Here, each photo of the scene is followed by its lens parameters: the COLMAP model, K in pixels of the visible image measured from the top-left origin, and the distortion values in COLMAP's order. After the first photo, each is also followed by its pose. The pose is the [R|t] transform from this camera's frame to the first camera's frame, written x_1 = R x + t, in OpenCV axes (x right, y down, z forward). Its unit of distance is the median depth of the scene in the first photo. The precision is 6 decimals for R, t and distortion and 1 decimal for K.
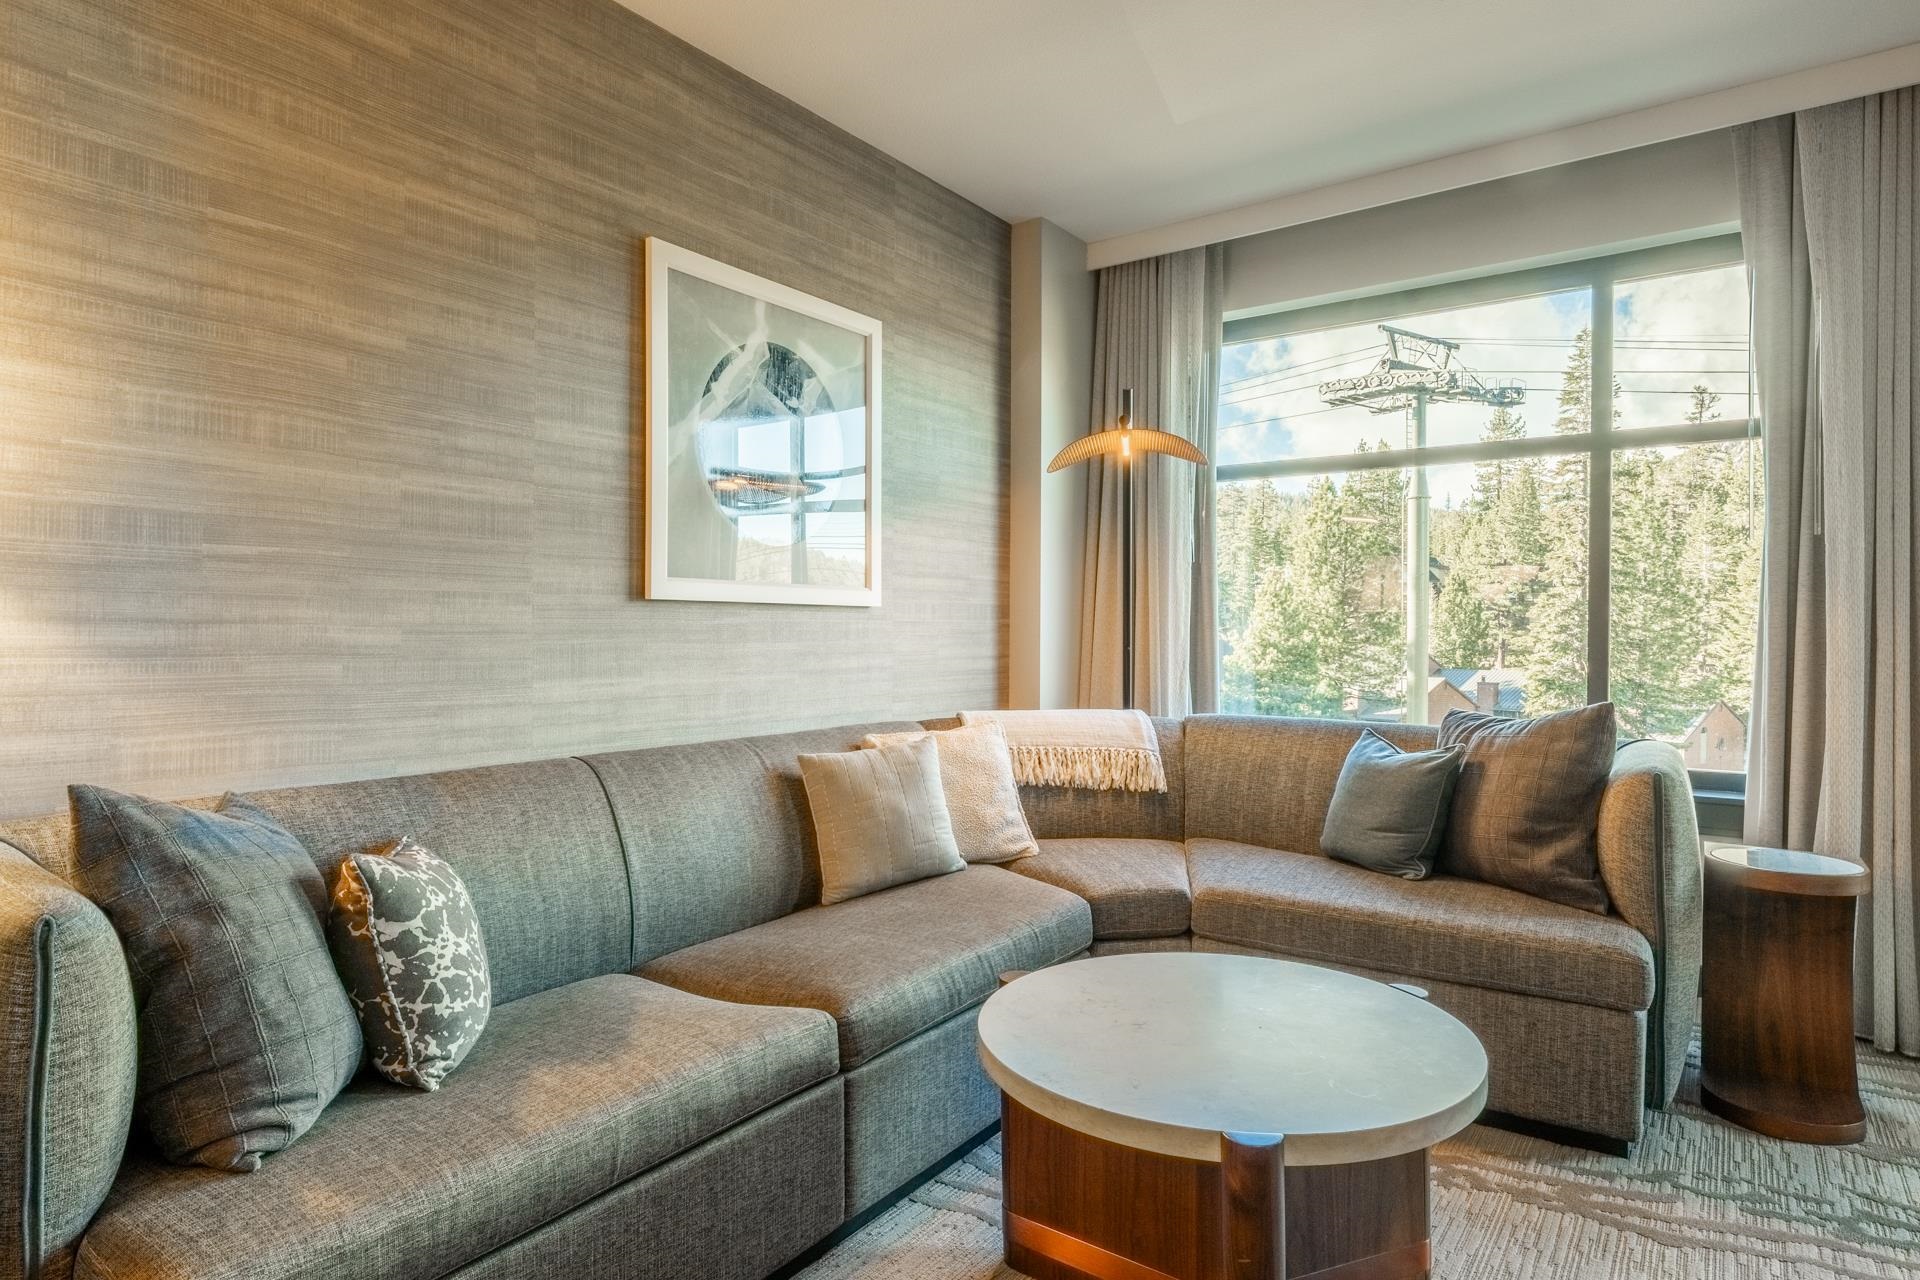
lens RADIAL K [[1054.0, 0, 960.0], [0, 1054.0, 640.0], [0, 0, 1]] dist [-0.003711, -0.000257]
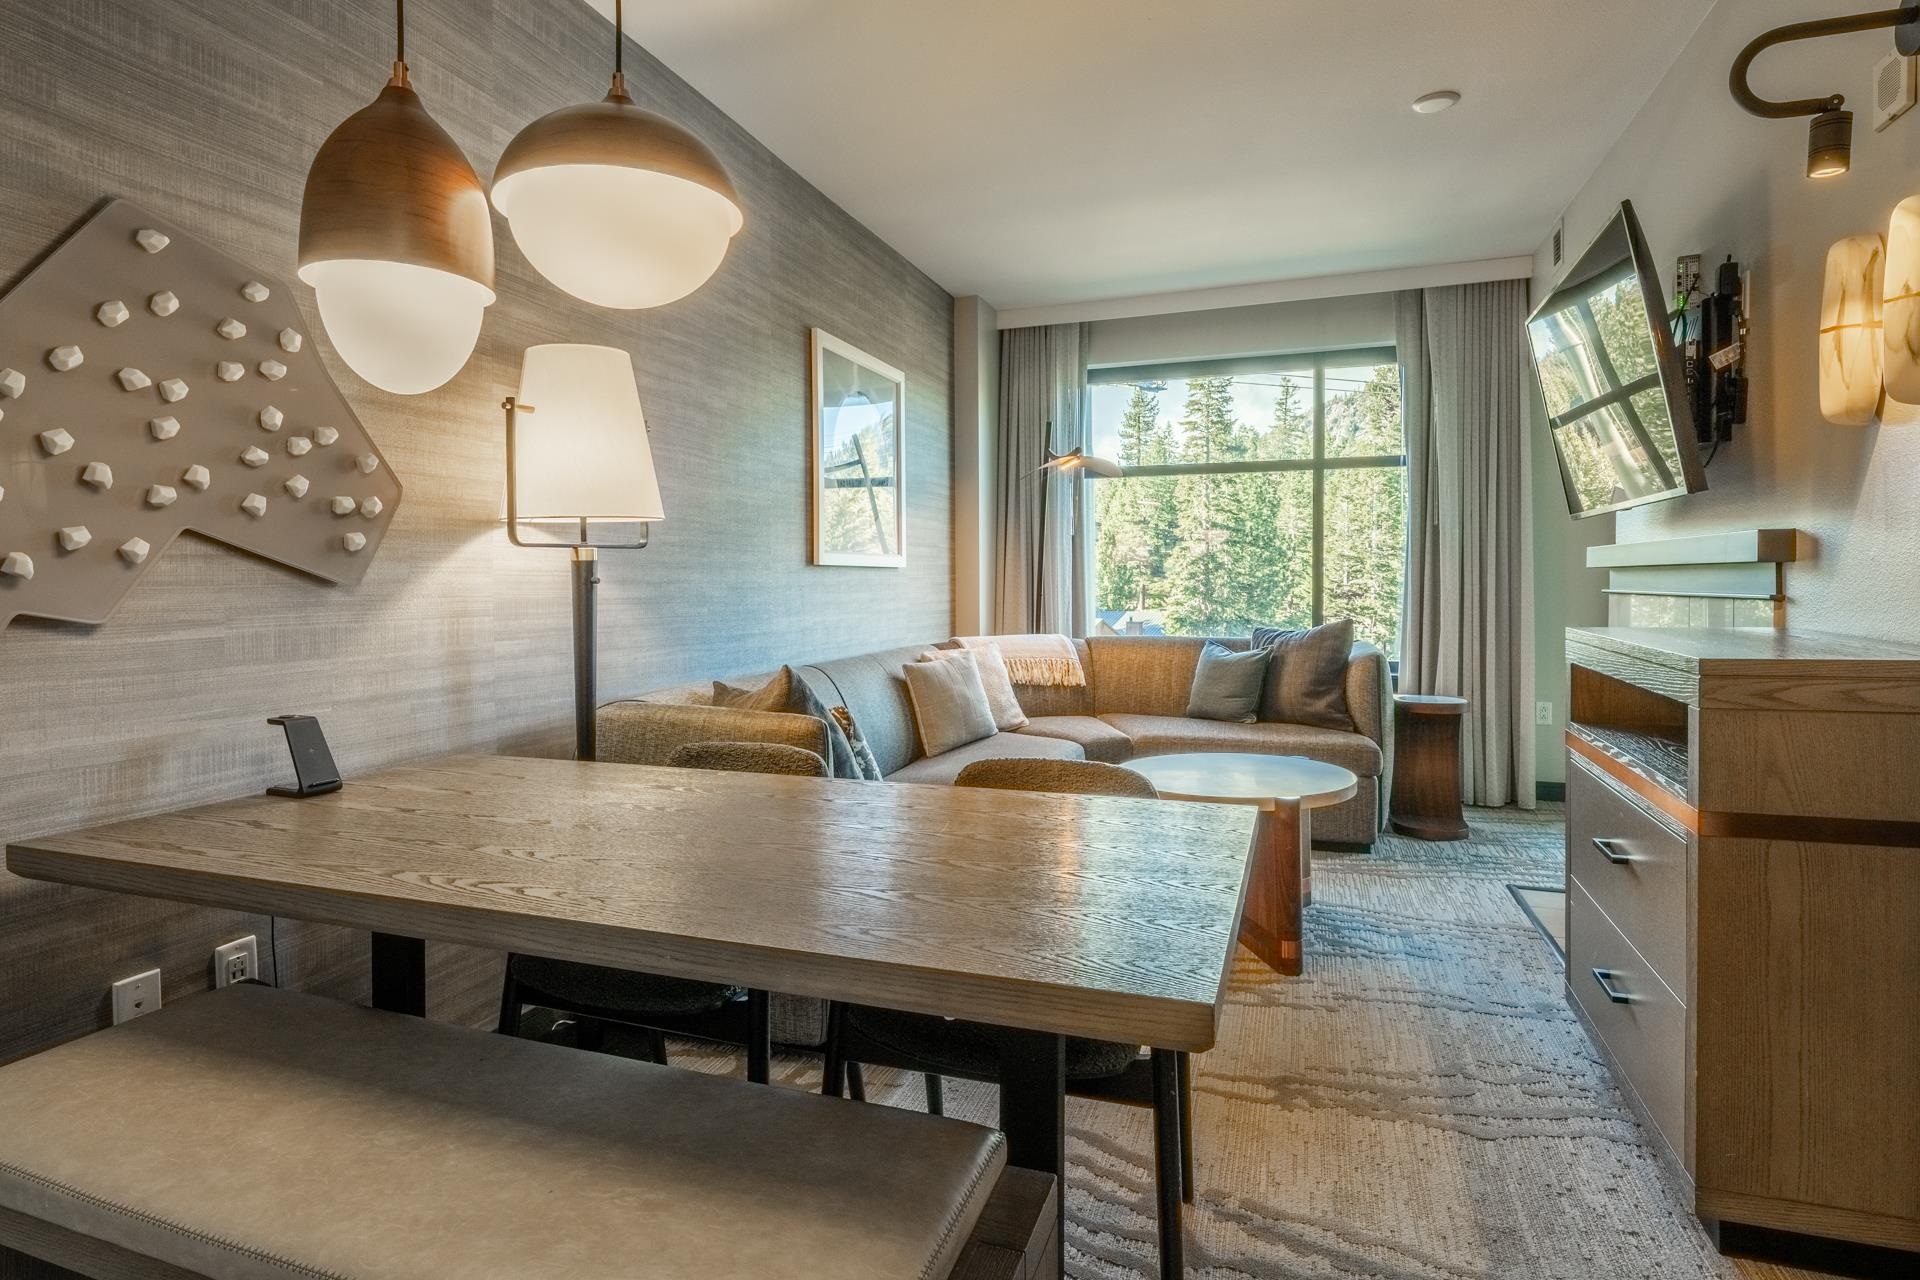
lens RADIAL K [[982.7, 0, 960.5], [0, 982.7, 606.1], [0, 0, 1]] dist [-0.001067, -0.000154]
pose [[0.957978, -0.016989, 0.286339, -0.442814], [0.012191, 0.999754, 0.018529, -0.002409], [-0.286584, -0.014259, 0.957949, -0.376049]]
